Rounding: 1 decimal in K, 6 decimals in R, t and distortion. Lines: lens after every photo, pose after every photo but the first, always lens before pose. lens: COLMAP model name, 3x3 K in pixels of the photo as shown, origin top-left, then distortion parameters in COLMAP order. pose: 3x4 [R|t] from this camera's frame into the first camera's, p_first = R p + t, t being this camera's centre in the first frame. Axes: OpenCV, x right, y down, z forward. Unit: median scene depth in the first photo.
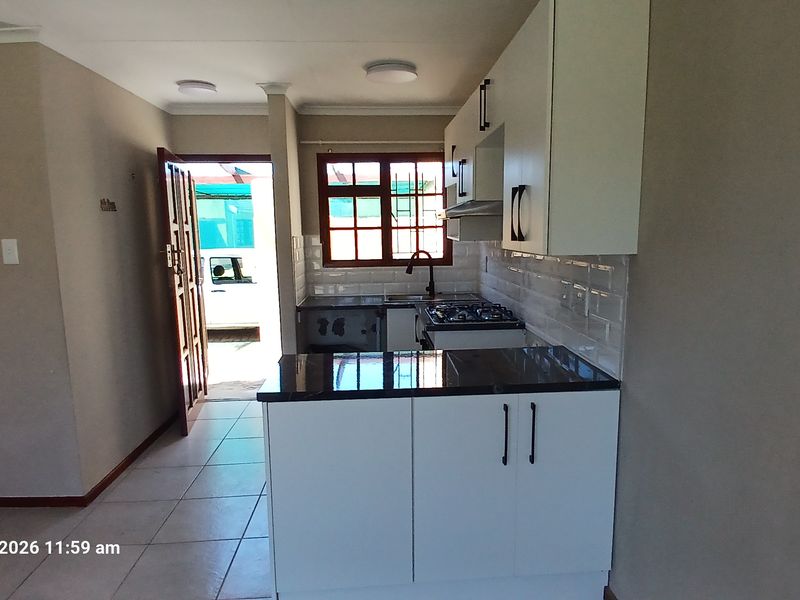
lens RADIAL K [[548.4, 0, 400.0], [0, 548.4, 300.0], [0, 0, 1]] dist [0.036544, 0.000235]
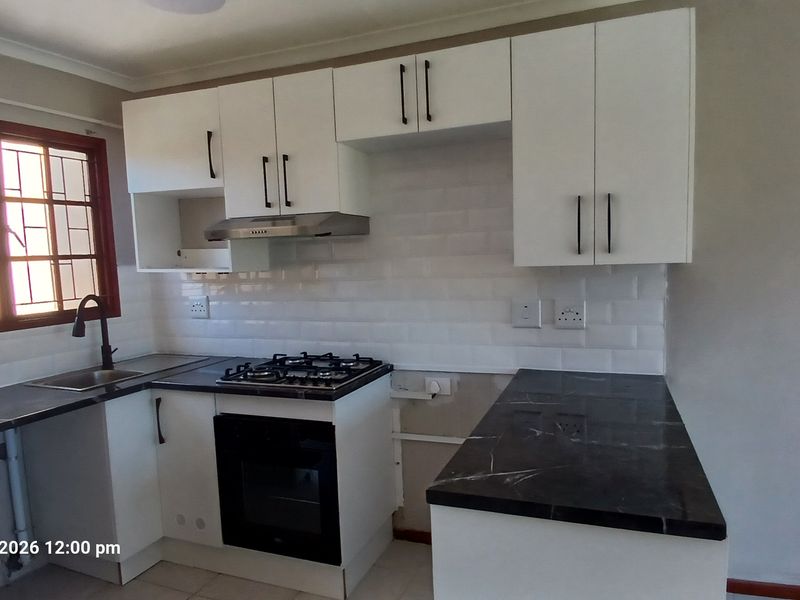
lens RADIAL K [[548.4, 0, 400.0], [0, 548.4, 300.0], [0, 0, 1]] dist [0.036544, 0.000235]
pose [[0.410632, -0.085157, 0.907816, -0.373079], [0.147248, 0.988754, 0.026145, -0.051238], [-0.899833, 0.122938, 0.418553, 0.445597]]
